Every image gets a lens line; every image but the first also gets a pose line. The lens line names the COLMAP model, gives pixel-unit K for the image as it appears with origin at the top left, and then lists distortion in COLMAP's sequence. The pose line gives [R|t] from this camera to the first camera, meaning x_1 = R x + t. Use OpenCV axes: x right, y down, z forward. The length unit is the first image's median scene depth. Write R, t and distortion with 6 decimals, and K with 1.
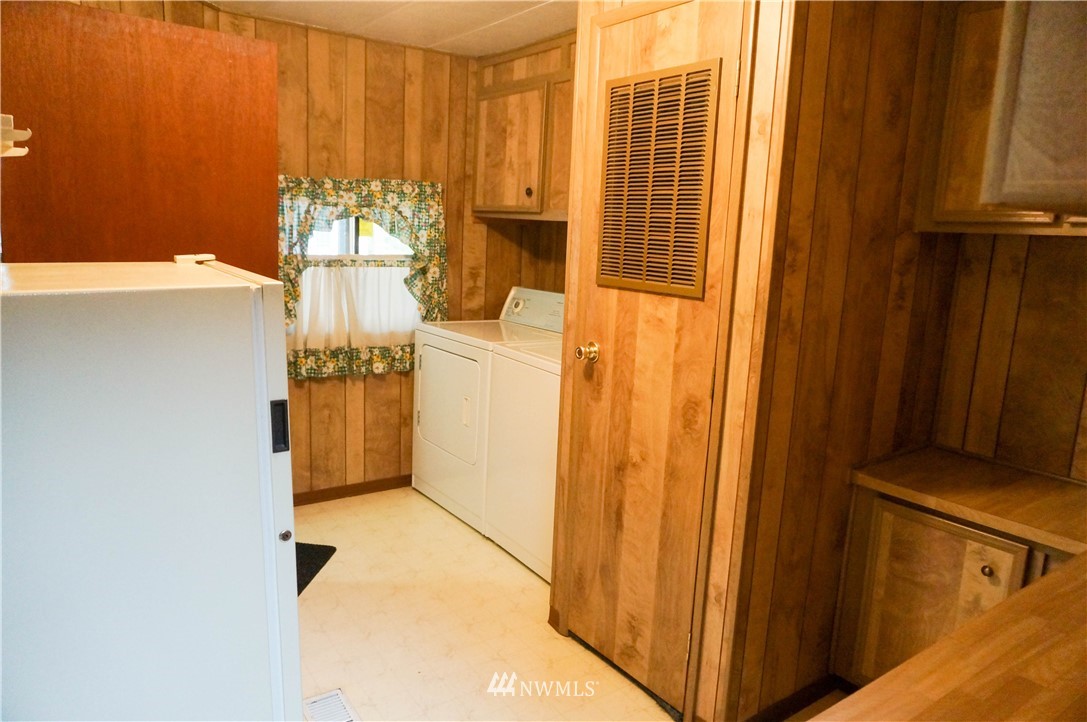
lens RADIAL K [[720.0, 0, 543.2], [0, 720.0, 360.6], [0, 0, 1]] dist [0.004030, 0.000209]
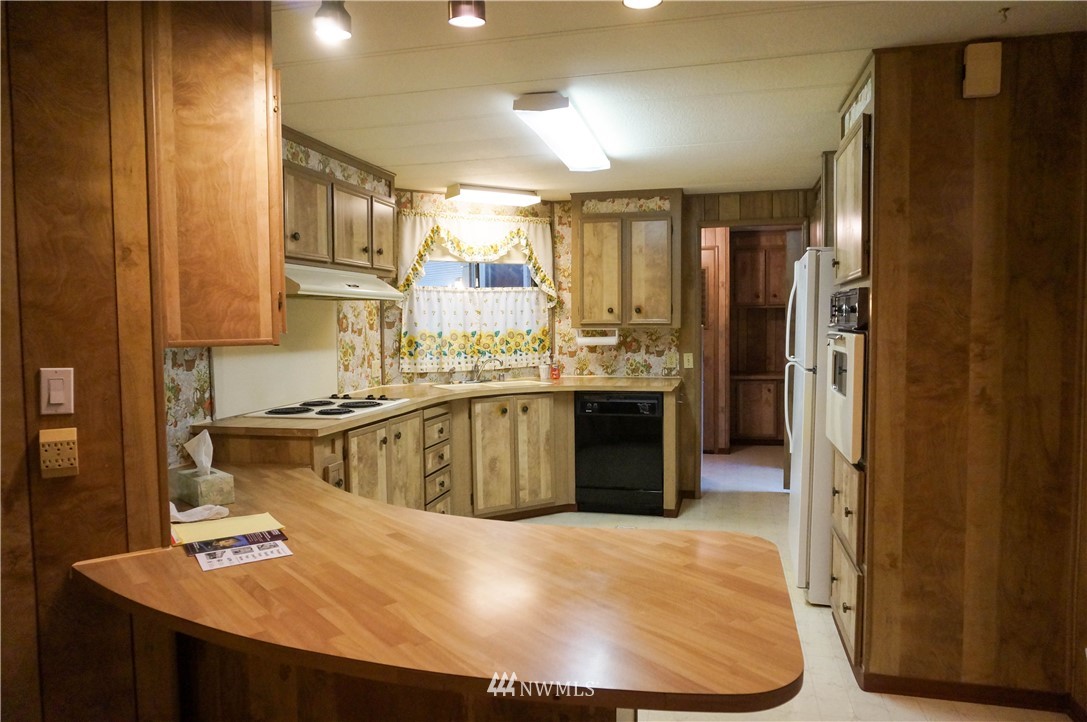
lens RADIAL K [[720.0, 0, 544.4], [0, 720.0, 359.5], [0, 0, 1]] dist [0.004030, 0.000209]
pose [[0.756525, -0.083361, 0.648630, -2.767131], [0.154923, 0.986454, -0.053916, 0.135840], [-0.635349, 0.141277, 0.759192, -1.215413]]
